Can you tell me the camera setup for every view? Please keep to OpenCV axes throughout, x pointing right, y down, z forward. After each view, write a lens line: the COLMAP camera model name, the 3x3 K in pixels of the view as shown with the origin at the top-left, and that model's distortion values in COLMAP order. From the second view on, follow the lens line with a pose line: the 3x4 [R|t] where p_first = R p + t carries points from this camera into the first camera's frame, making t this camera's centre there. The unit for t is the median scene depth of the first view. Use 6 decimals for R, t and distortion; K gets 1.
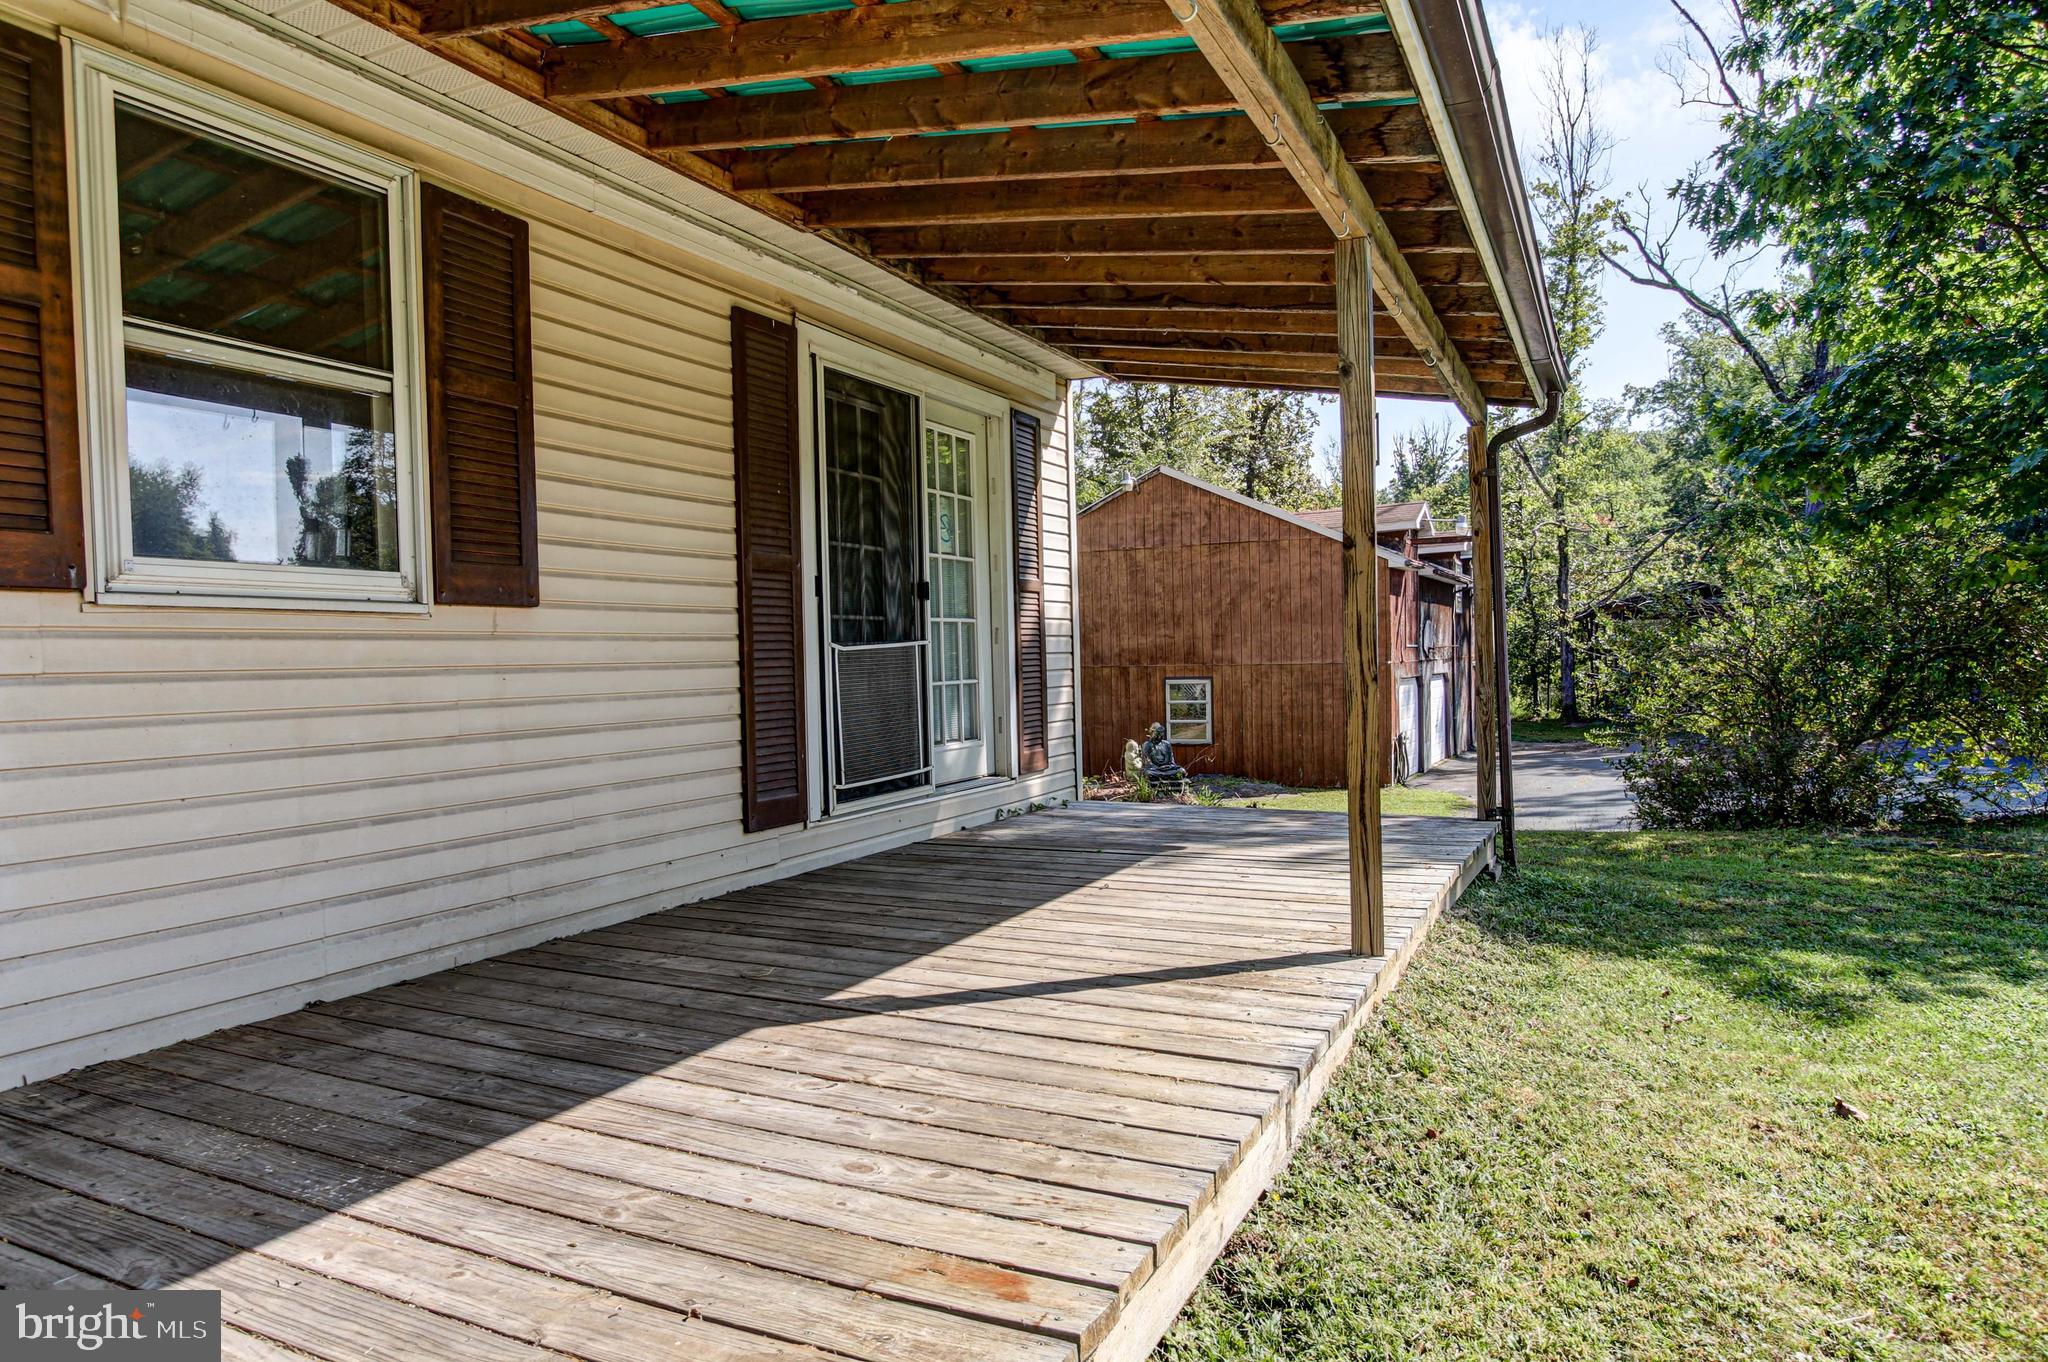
lens RADIAL K [[1259.3, 0, 1025.4], [0, 1259.3, 695.5], [0, 0, 1]] dist [-0.002384, 0.000247]
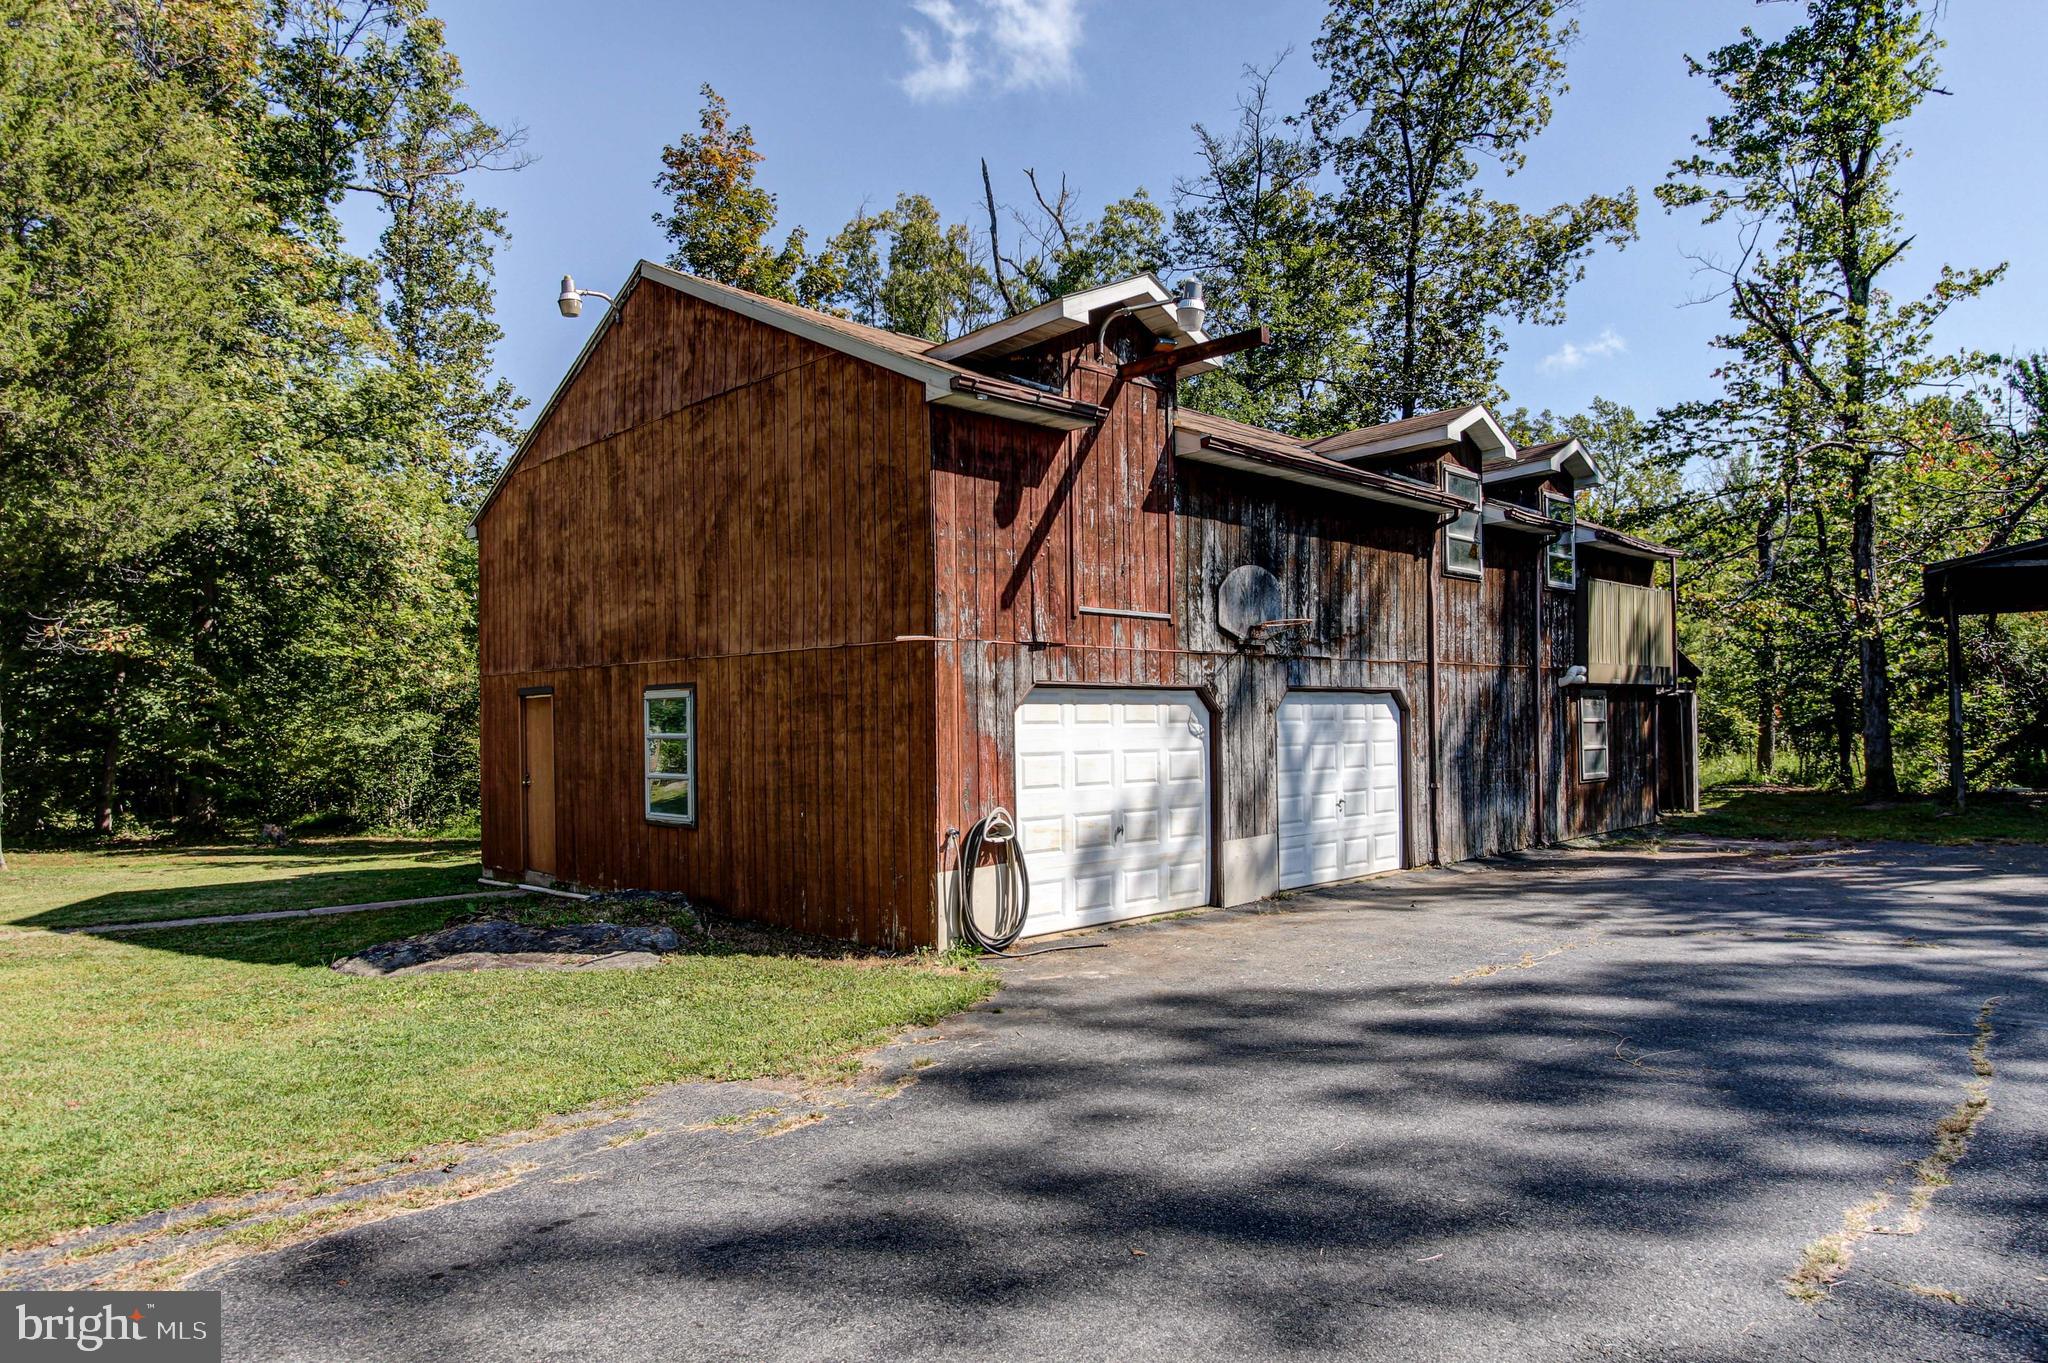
lens RADIAL K [[1259.3, 0, 1025.4], [0, 1259.3, 696.0], [0, 0, 1]] dist [-0.002384, 0.000247]
pose [[0.951207, 0.002496, -0.308542, 1.541355], [-0.015543, 0.999085, -0.039836, 0.025634], [0.308161, 0.042688, 0.950376, 2.197691]]
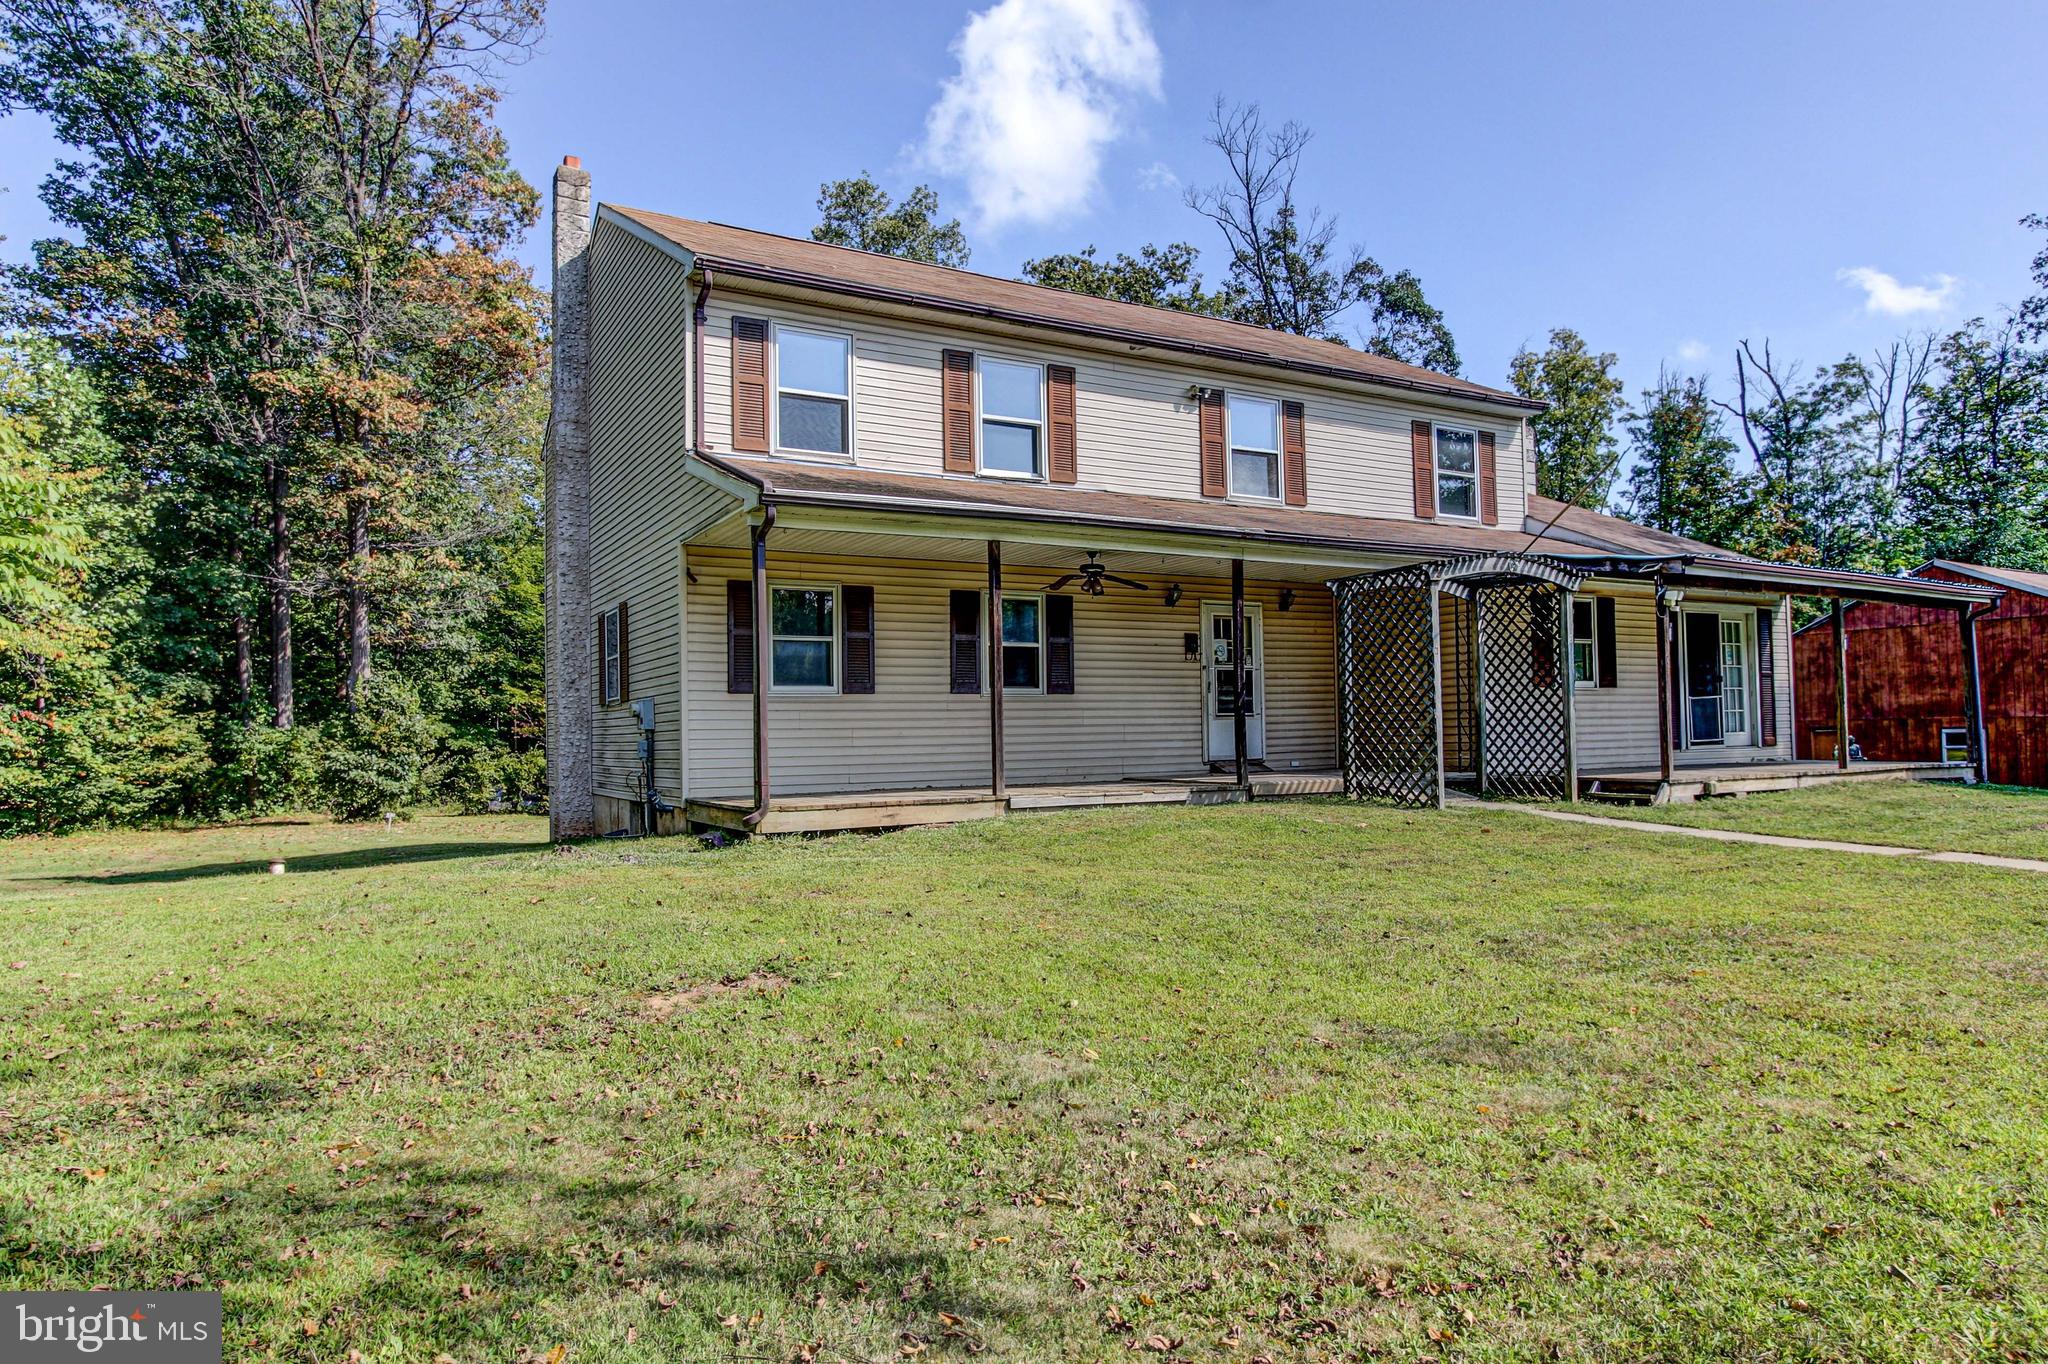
lens RADIAL K [[1239.0, 0, 1018.9], [0, 1239.0, 712.8], [0, 0, 1]] dist [-0.006947, 0.000531]
pose [[0.827142, -0.005389, -0.561967, 0.161551], [-0.016638, 0.999281, -0.034071, 0.105904], [0.561746, 0.037532, 0.826458, -2.005534]]
